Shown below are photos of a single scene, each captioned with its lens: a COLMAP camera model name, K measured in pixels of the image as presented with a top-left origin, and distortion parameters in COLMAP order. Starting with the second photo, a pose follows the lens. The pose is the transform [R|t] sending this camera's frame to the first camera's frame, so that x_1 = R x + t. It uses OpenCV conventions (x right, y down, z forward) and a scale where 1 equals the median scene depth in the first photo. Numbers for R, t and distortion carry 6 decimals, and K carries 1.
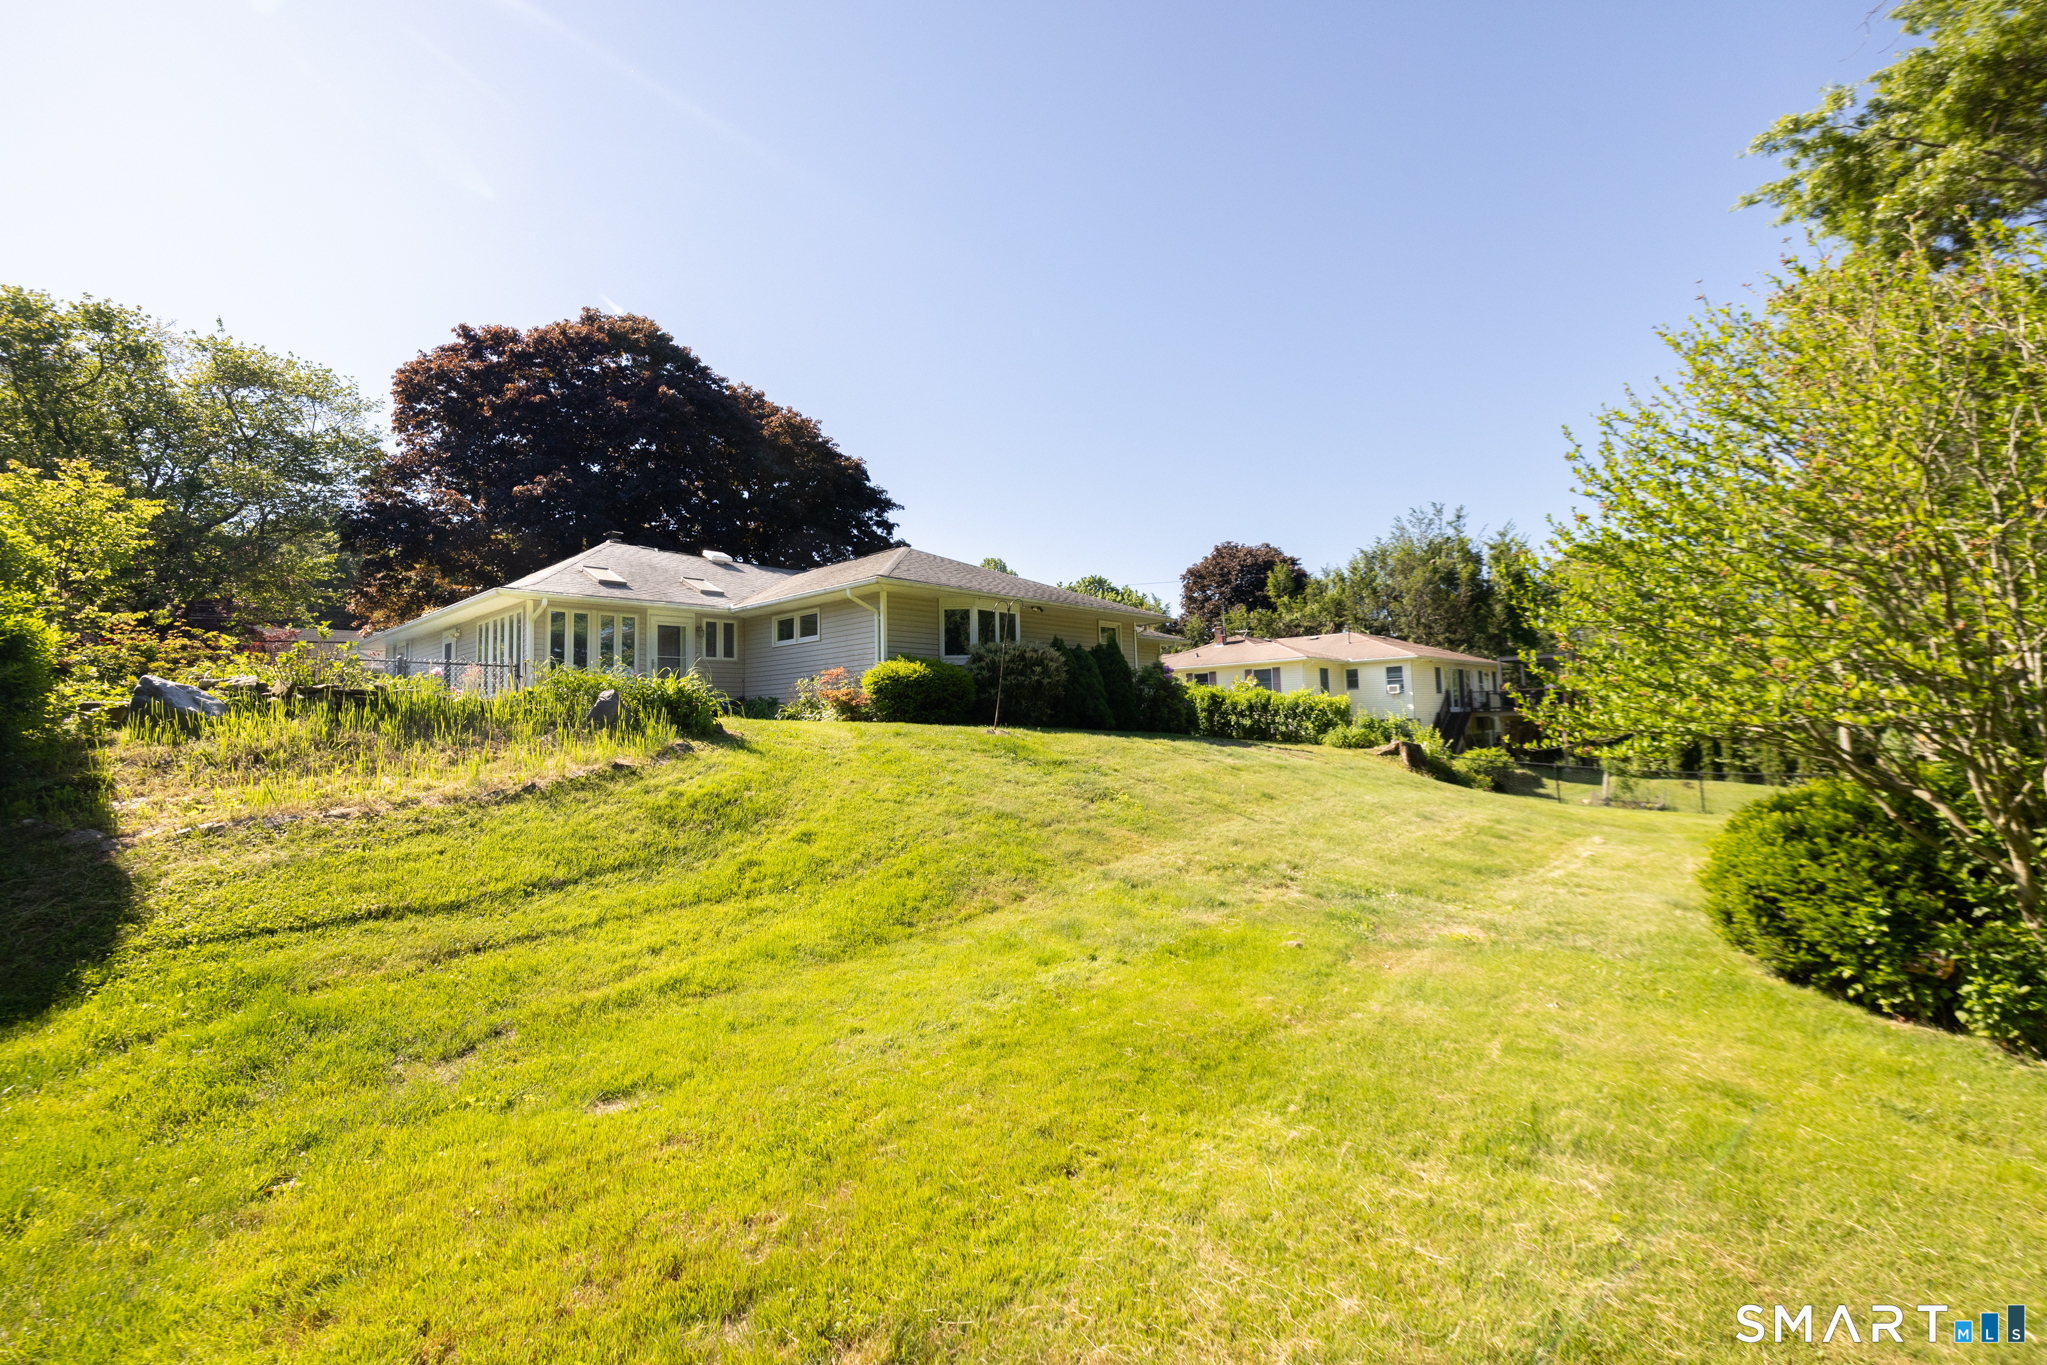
lens RADIAL K [[906.0, 0, 1023.5], [0, 906.0, 682.5], [0, 0, 1]] dist [-0.010070, 0.000035]
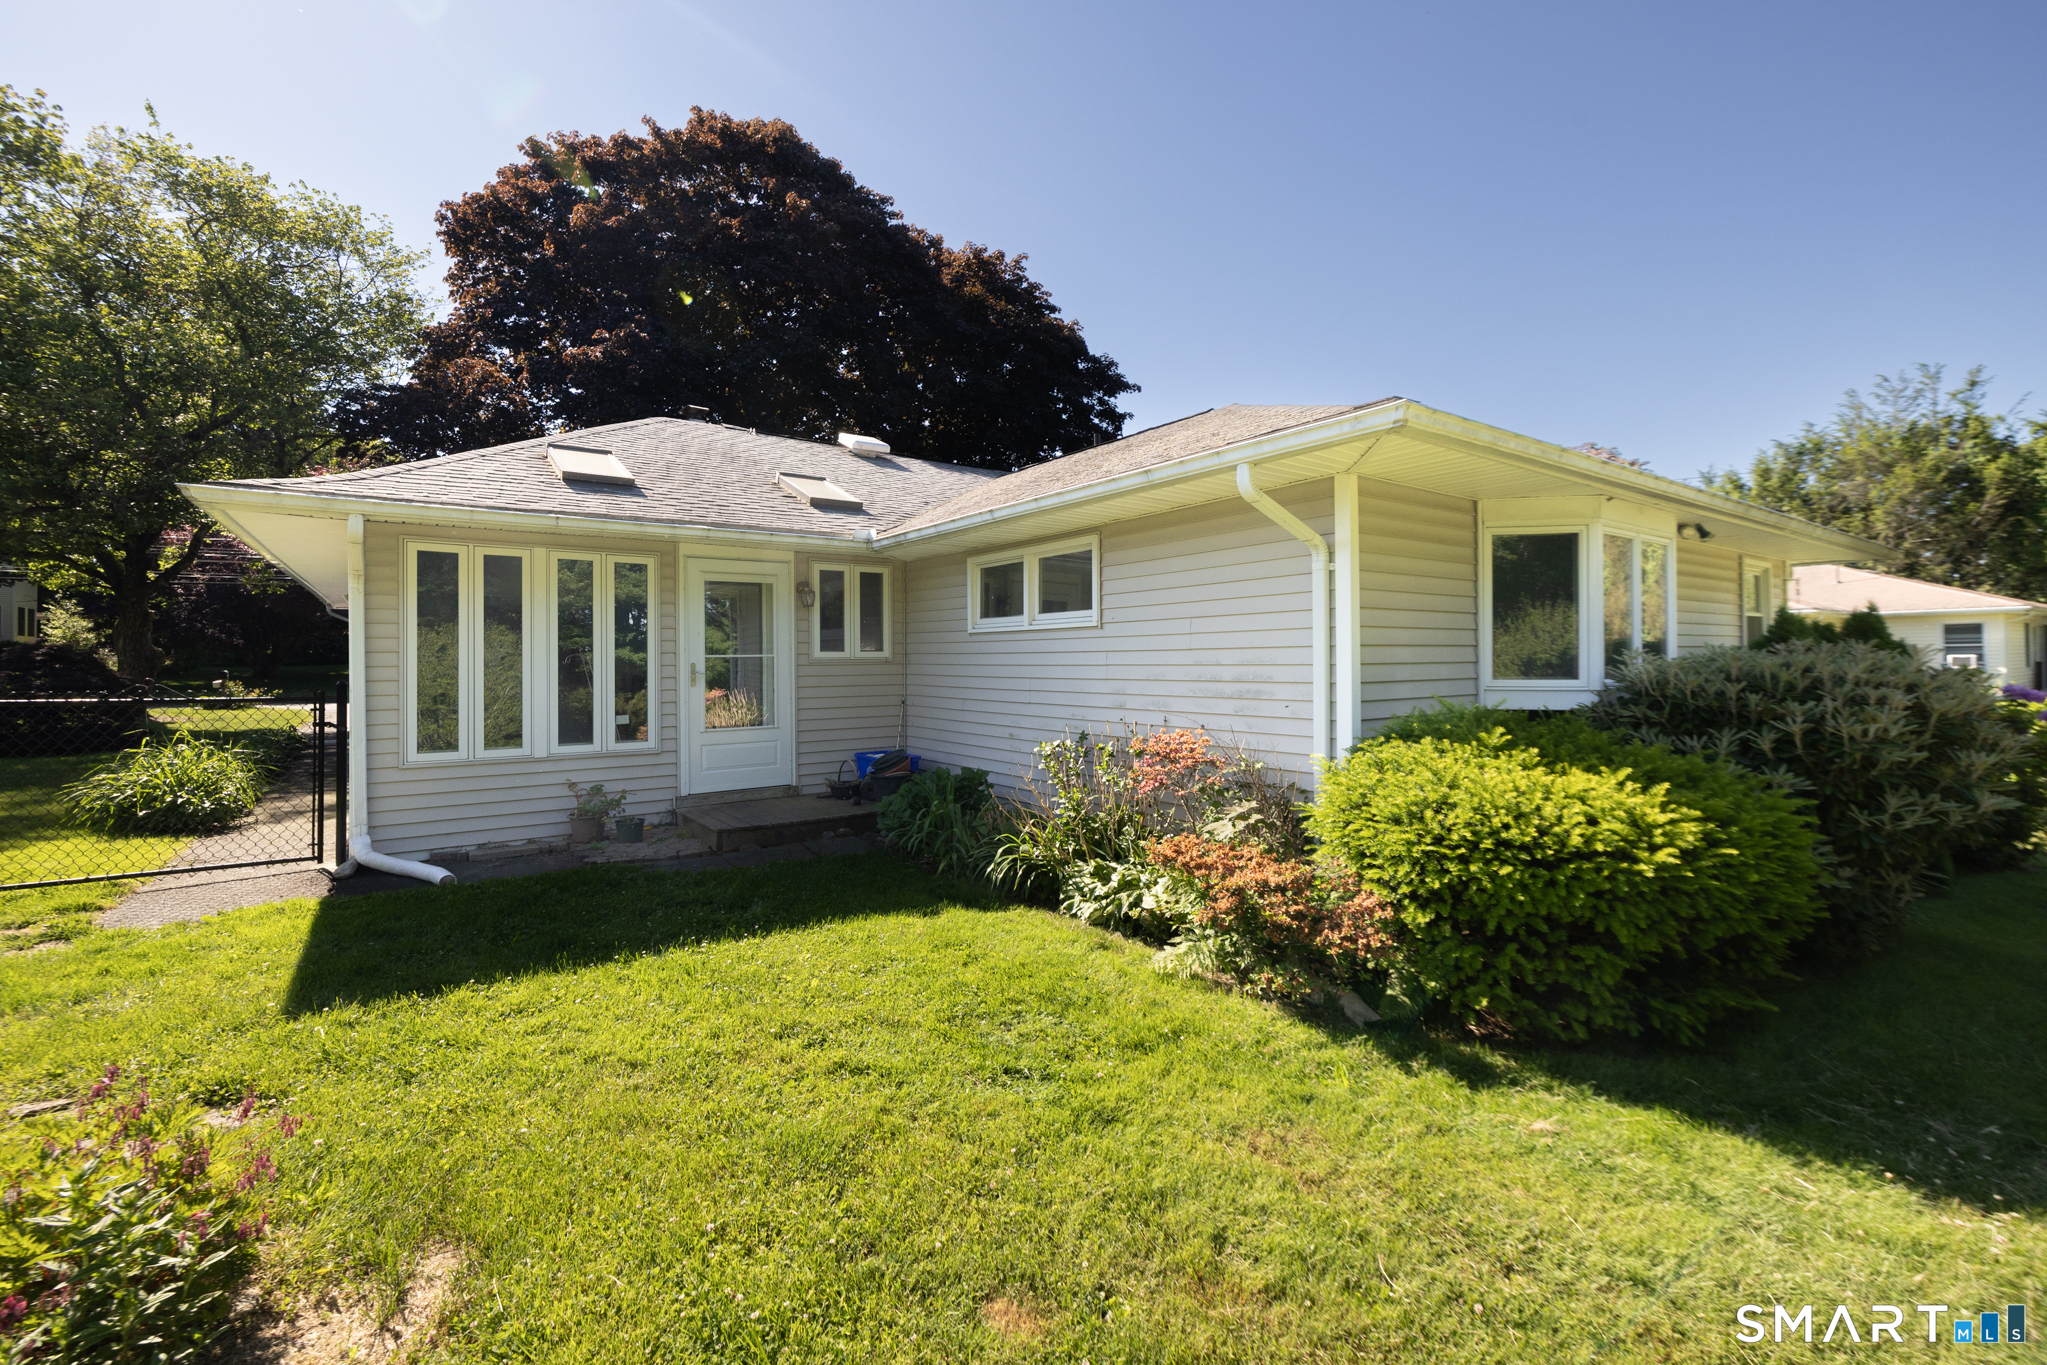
lens RADIAL K [[878.5, 0, 1023.5], [0, 878.5, 682.5], [0, 0, 1]] dist [0.009263, 0.000096]
pose [[0.982333, 0.019751, -0.186098, -0.114691], [-0.004383, 0.996571, 0.082630, -0.032170], [0.187092, -0.080354, 0.979050, 0.394329]]
